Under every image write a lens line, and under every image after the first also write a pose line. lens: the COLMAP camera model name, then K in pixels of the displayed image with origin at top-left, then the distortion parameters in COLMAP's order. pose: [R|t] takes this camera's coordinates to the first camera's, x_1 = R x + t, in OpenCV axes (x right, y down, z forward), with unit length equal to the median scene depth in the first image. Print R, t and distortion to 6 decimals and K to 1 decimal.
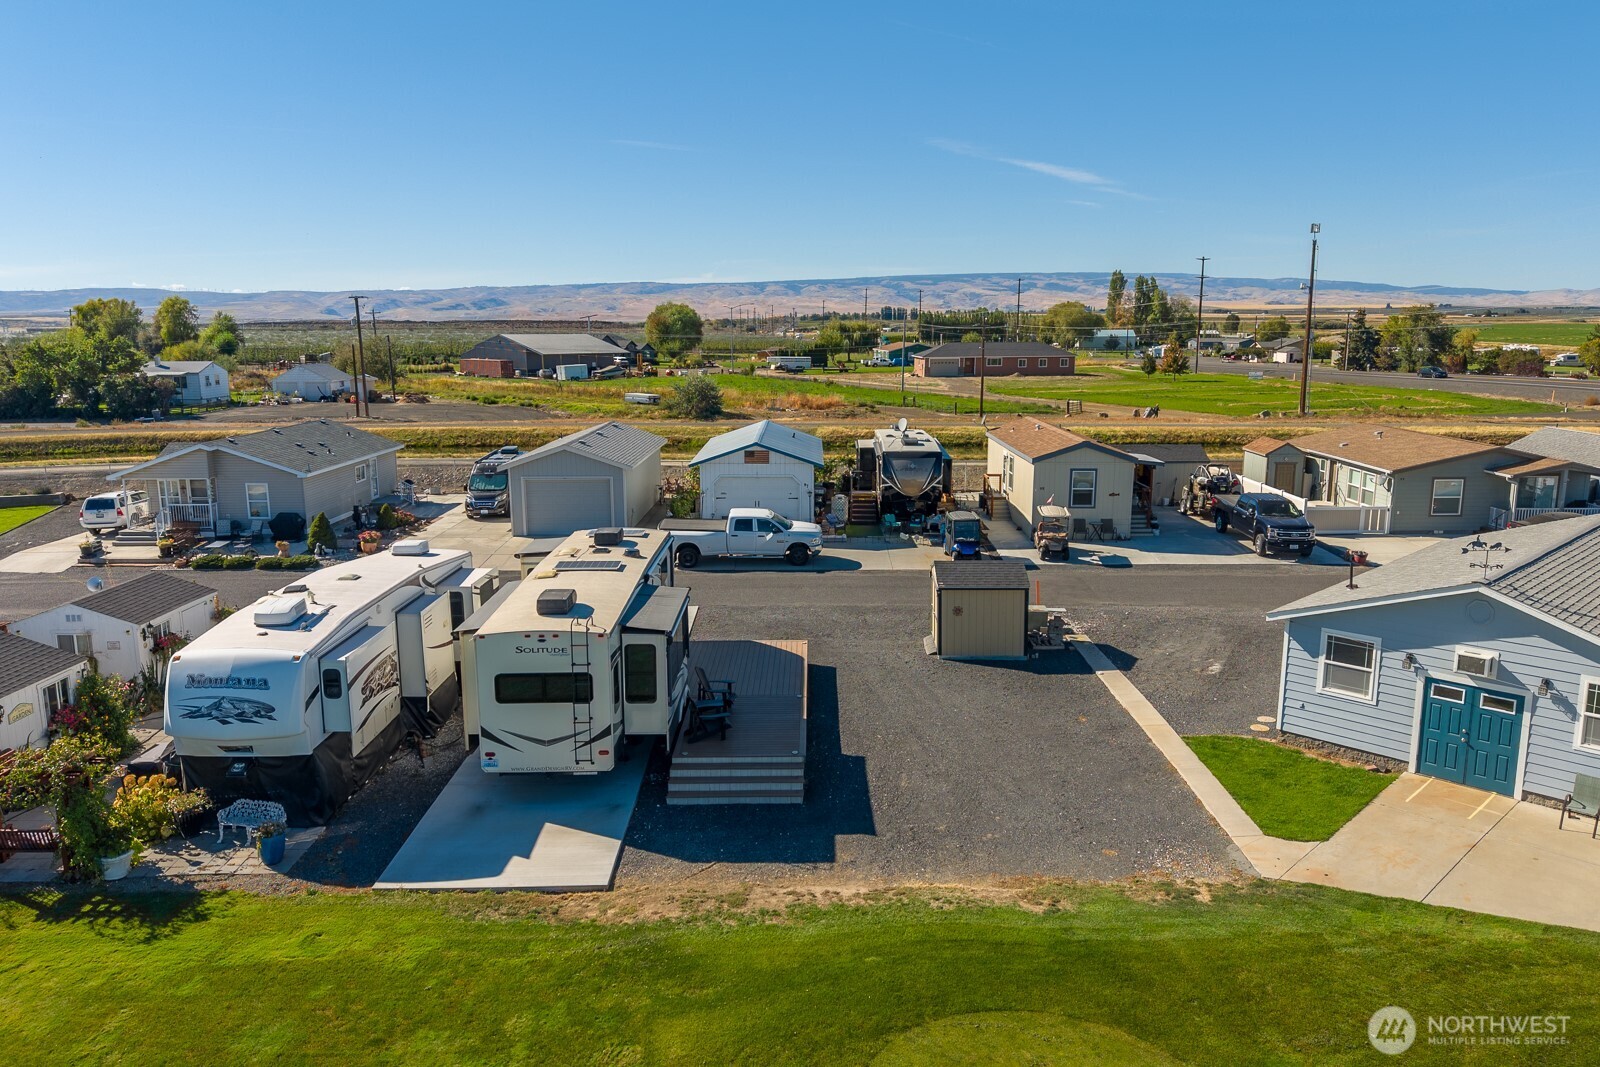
lens RADIAL K [[1195.5, 0, 803.9], [0, 1195.5, 567.2], [0, 0, 1]] dist [0.075216, -0.101558]
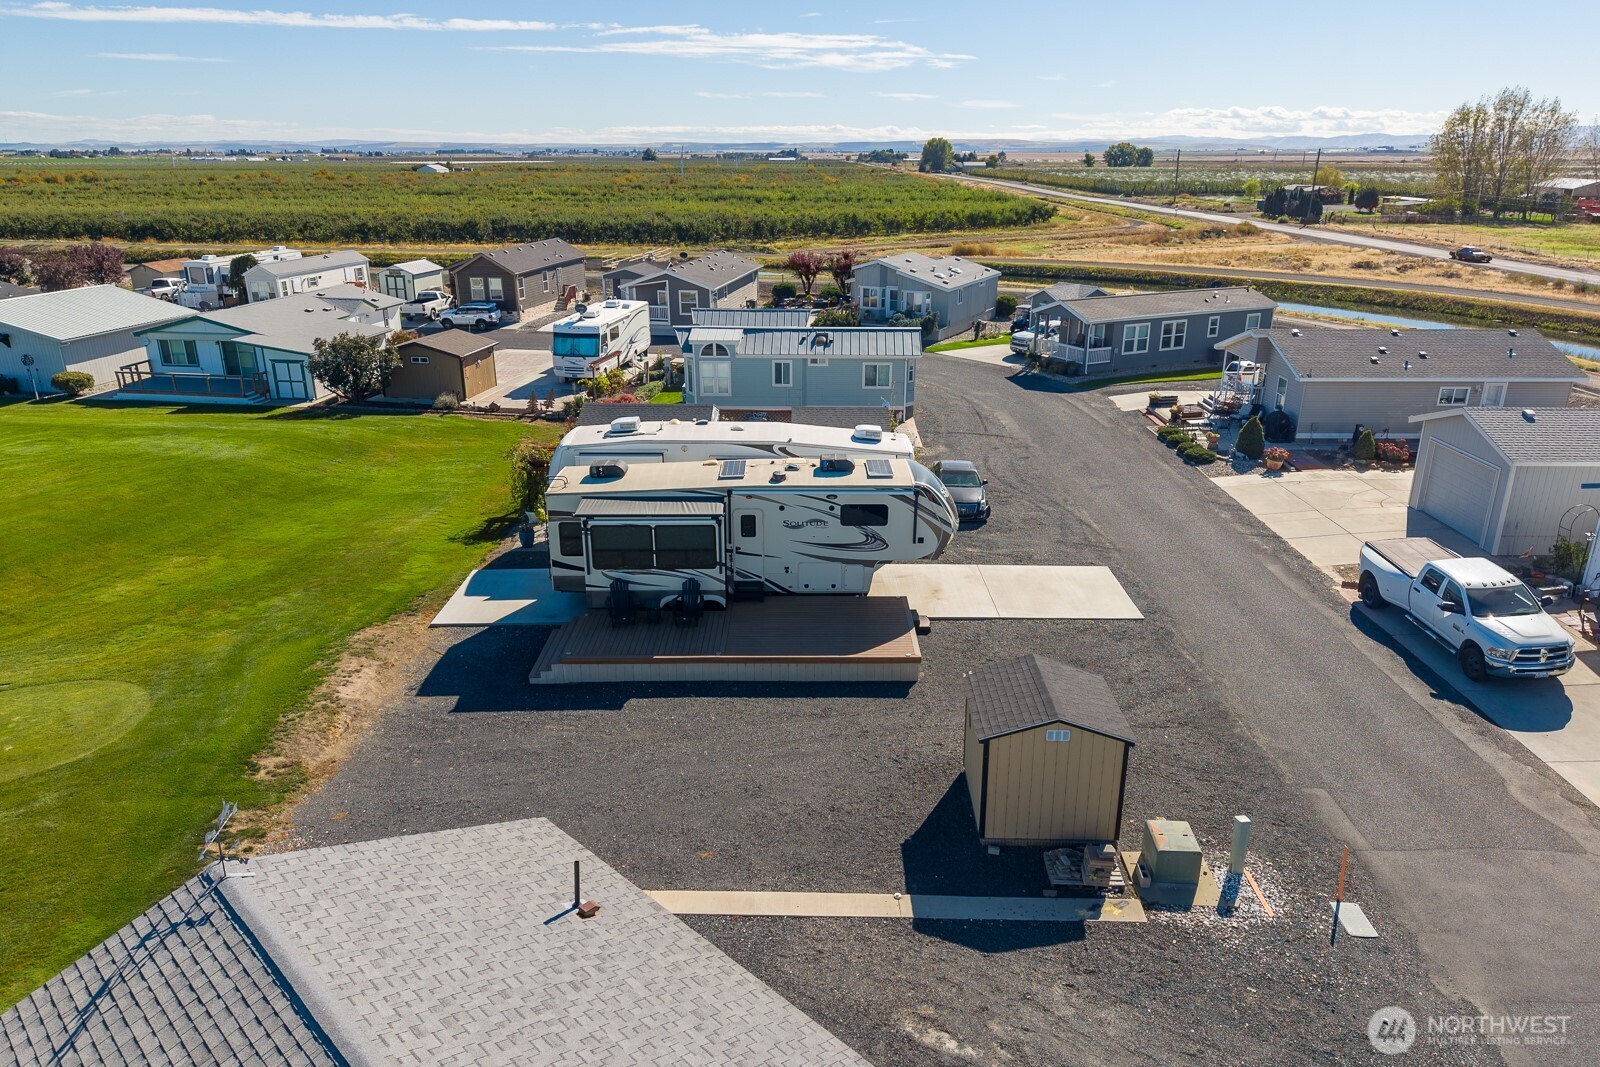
lens RADIAL K [[1090.4, 0, 747.8], [0, 1090.4, 494.8], [0, 0, 1]] dist [0.052857, -0.058811]
pose [[-0.046409, 0.301253, -0.952414, 0.858878], [-0.191392, 0.933096, 0.304468, -0.310202], [0.980416, 0.196414, 0.014353, 1.027529]]
